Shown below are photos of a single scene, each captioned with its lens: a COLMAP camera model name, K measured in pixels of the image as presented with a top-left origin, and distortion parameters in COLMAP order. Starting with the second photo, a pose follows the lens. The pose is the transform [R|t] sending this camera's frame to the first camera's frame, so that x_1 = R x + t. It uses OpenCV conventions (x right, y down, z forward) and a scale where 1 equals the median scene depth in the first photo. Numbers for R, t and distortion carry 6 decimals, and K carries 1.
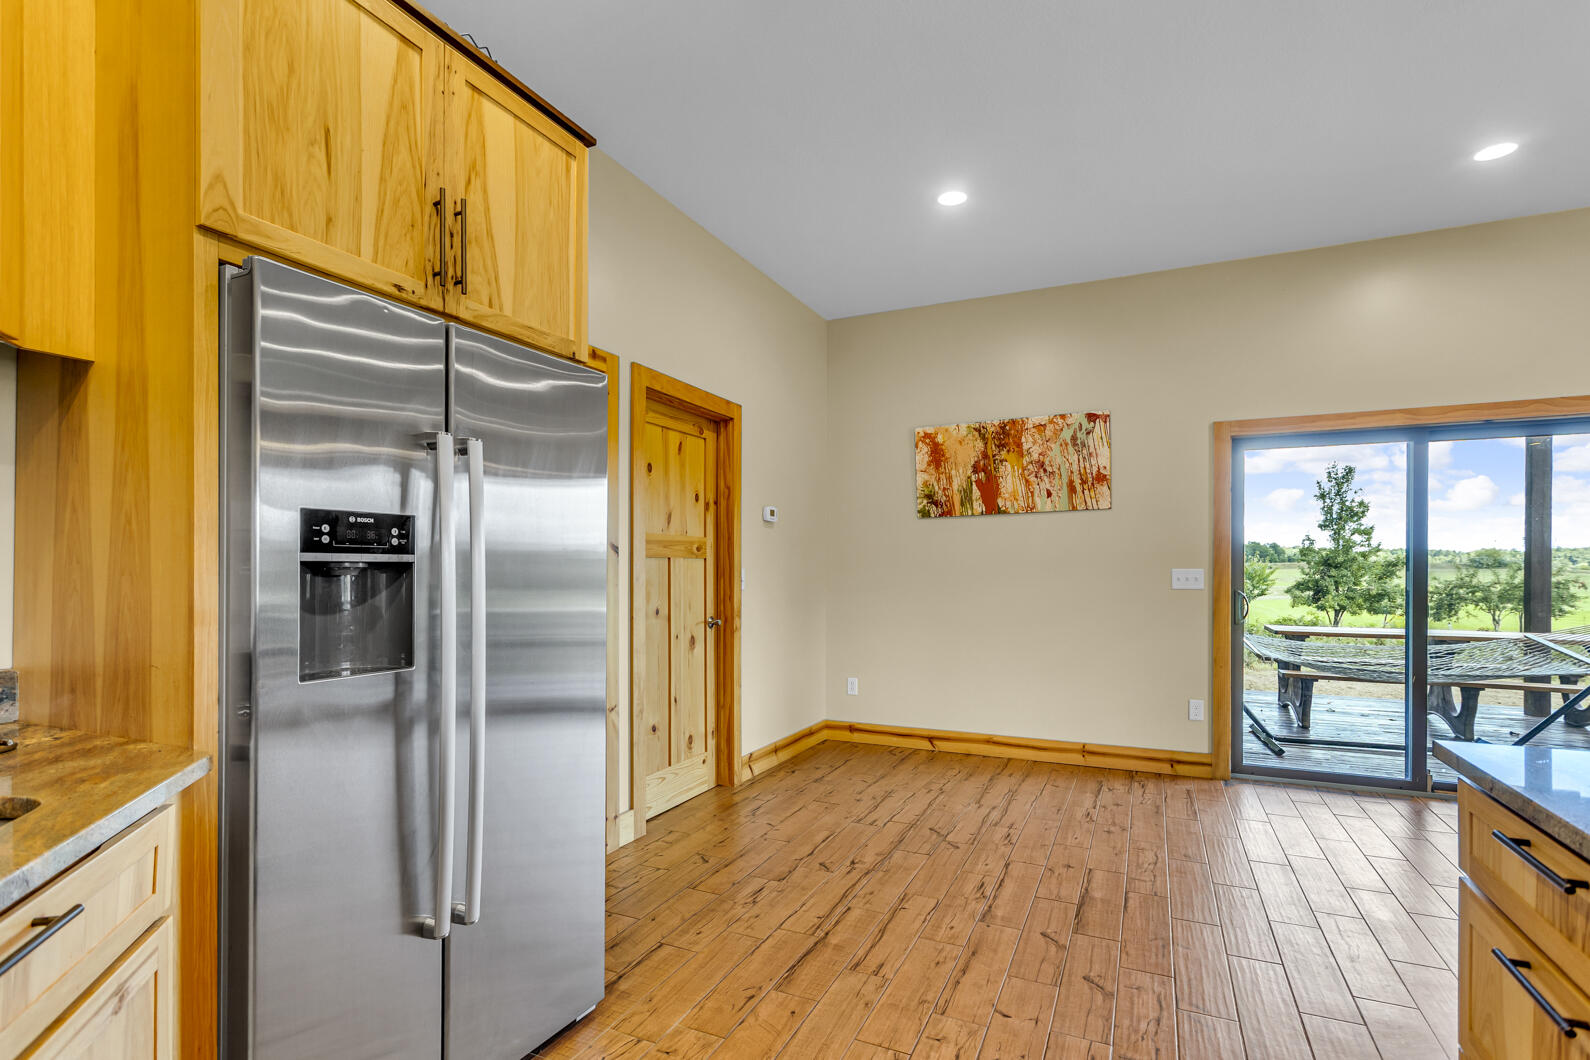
lens RADIAL K [[766.5, 0, 793.8], [0, 766.5, 568.2], [0, 0, 1]] dist [0.001700, 0.001793]
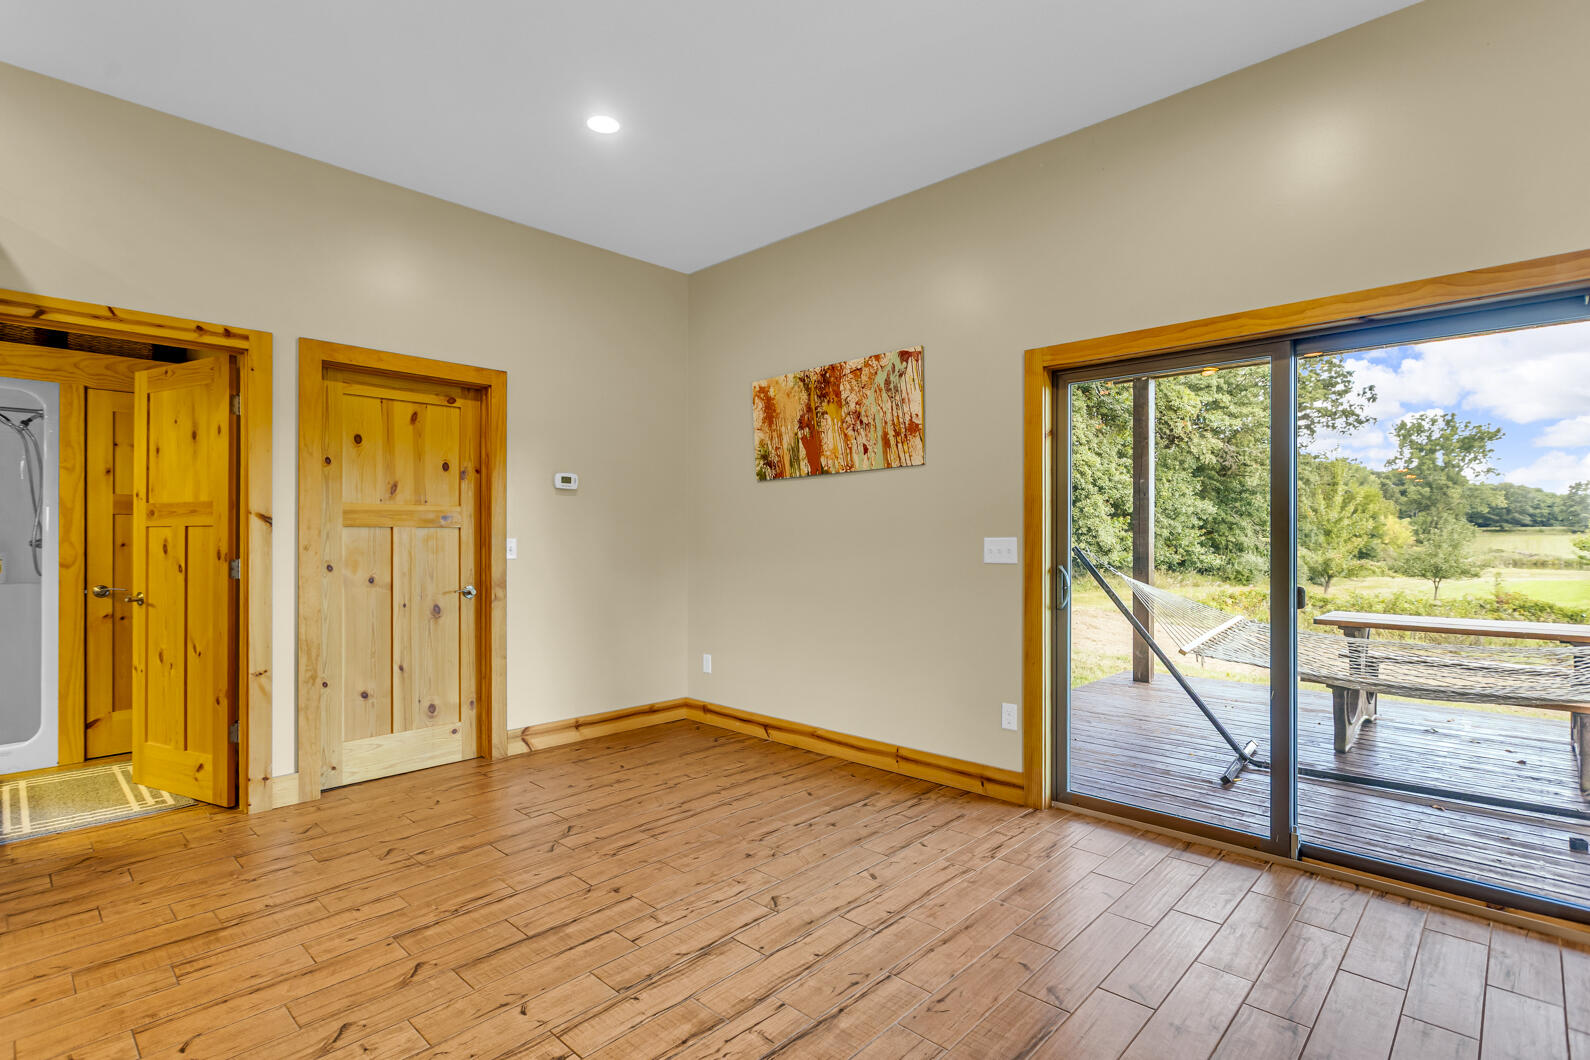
lens RADIAL K [[766.5, 0, 792.5], [0, 766.5, 532.0], [0, 0, 1]] dist [0.001700, 0.001793]
pose [[0.947081, -0.002987, -0.320981, 0.542391], [0.001808, 0.999990, -0.003972, -0.002090], [0.320990, 0.003182, 0.947077, 0.171971]]
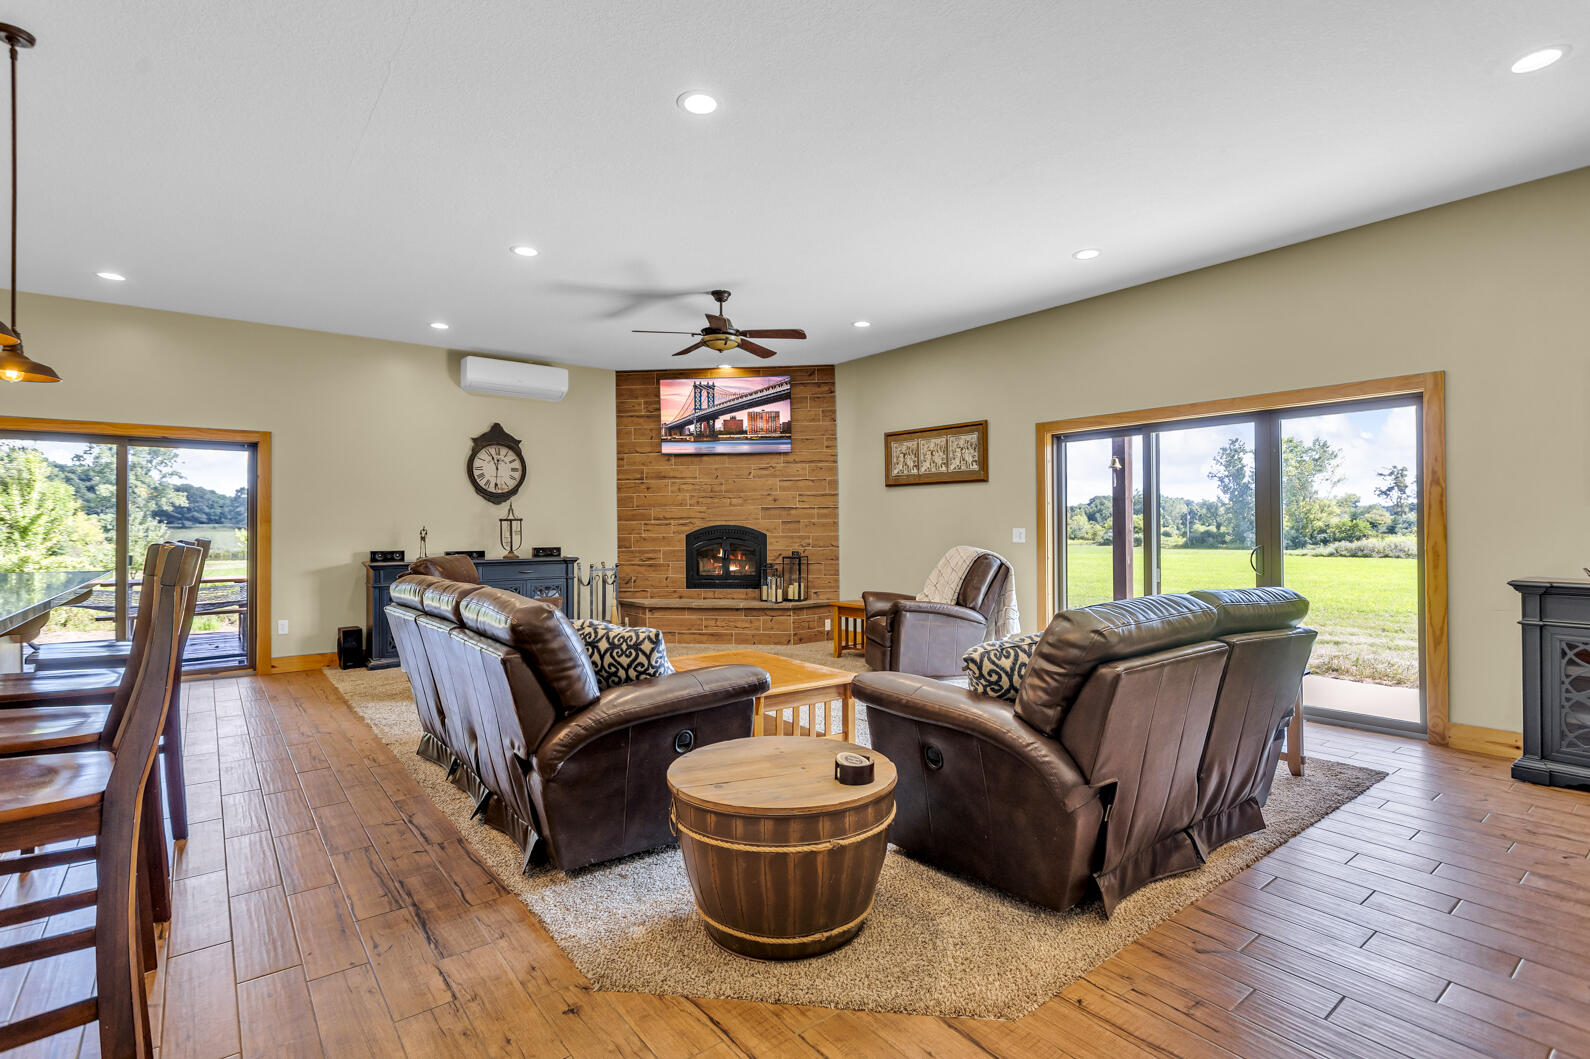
lens RADIAL K [[766.5, 0, 793.3], [0, 766.5, 526.1], [0, 0, 1]] dist [0.001700, 0.001793]
pose [[0.460737, 0.000815, 0.887537, 0.498745], [0.003152, 0.999992, -0.002555, -0.002446], [-0.887531, 0.003975, 0.460730, 0.085612]]
